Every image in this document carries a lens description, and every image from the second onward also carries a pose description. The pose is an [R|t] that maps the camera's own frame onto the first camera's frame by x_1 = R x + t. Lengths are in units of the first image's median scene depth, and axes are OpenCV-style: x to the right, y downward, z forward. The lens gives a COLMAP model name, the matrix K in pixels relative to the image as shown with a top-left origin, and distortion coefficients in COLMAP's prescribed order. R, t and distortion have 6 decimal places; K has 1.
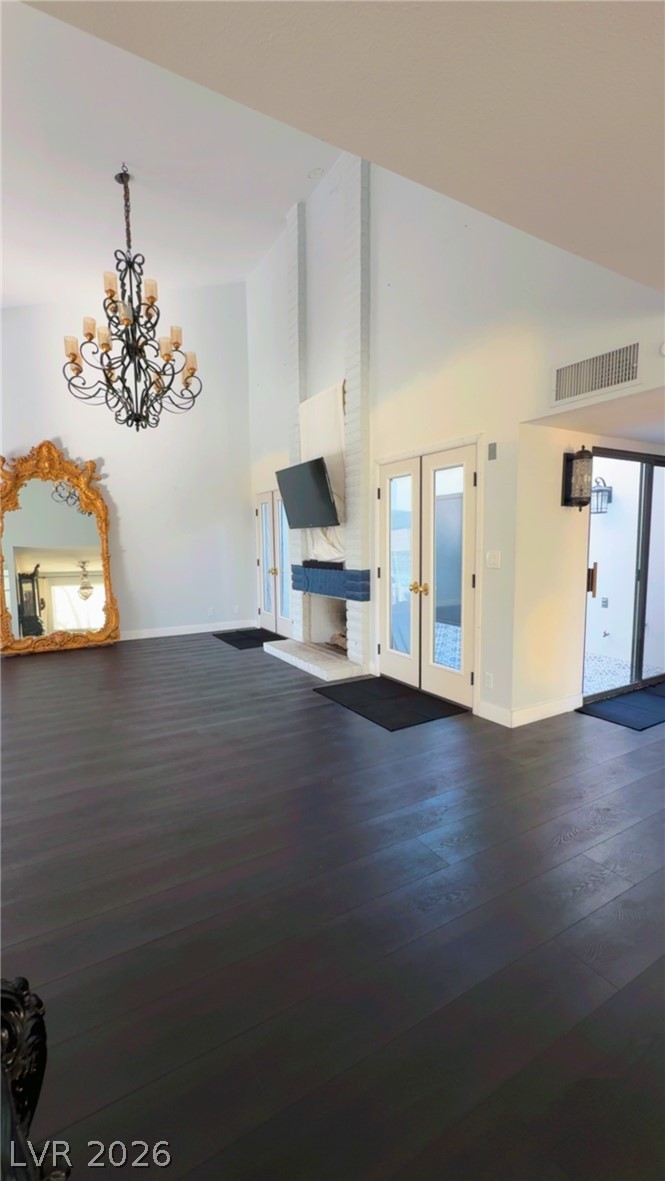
lens RADIAL K [[480.8, 0, 332.5], [0, 480.8, 590.5], [0, 0, 1]] dist [0.011442, 0.000025]
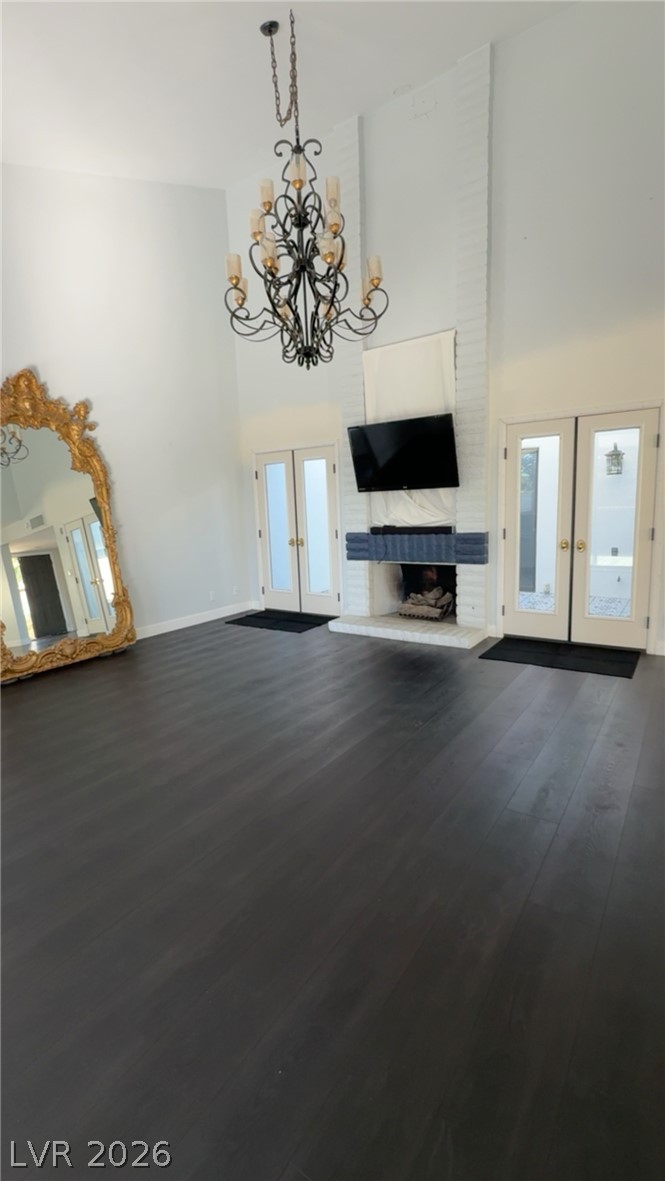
lens RADIAL K [[506.0, 0, 340.9], [0, 506.0, 588.2], [0, 0, 1]] dist [0.001469, 0.000012]
pose [[0.908179, -0.090852, 0.408605, -0.514264], [0.069784, 0.995362, 0.066212, -0.014419], [-0.412725, -0.031618, 0.910307, 0.142884]]
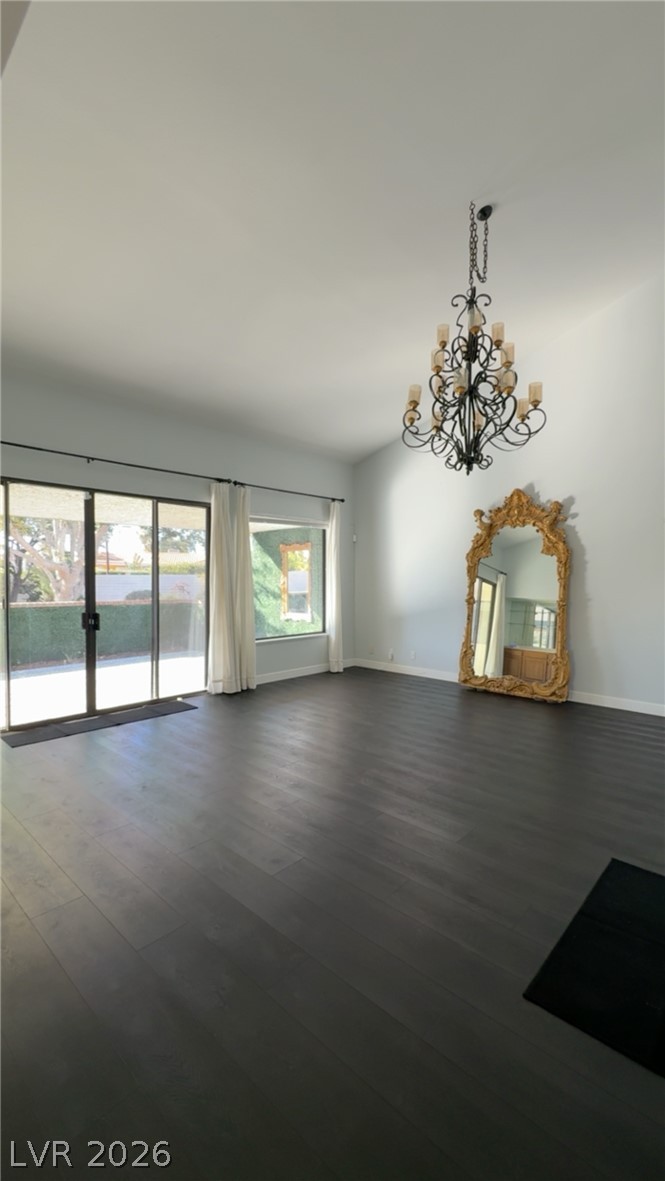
lens RADIAL K [[506.0, 0, 340.9], [0, 506.0, 588.2], [0, 0, 1]] dist [0.001469, 0.000012]
pose [[0.308124, 0.044935, -0.950284, 0.326745], [-0.103768, 0.994511, 0.013380, -0.077166], [0.945670, 0.094487, 0.311095, 0.338249]]
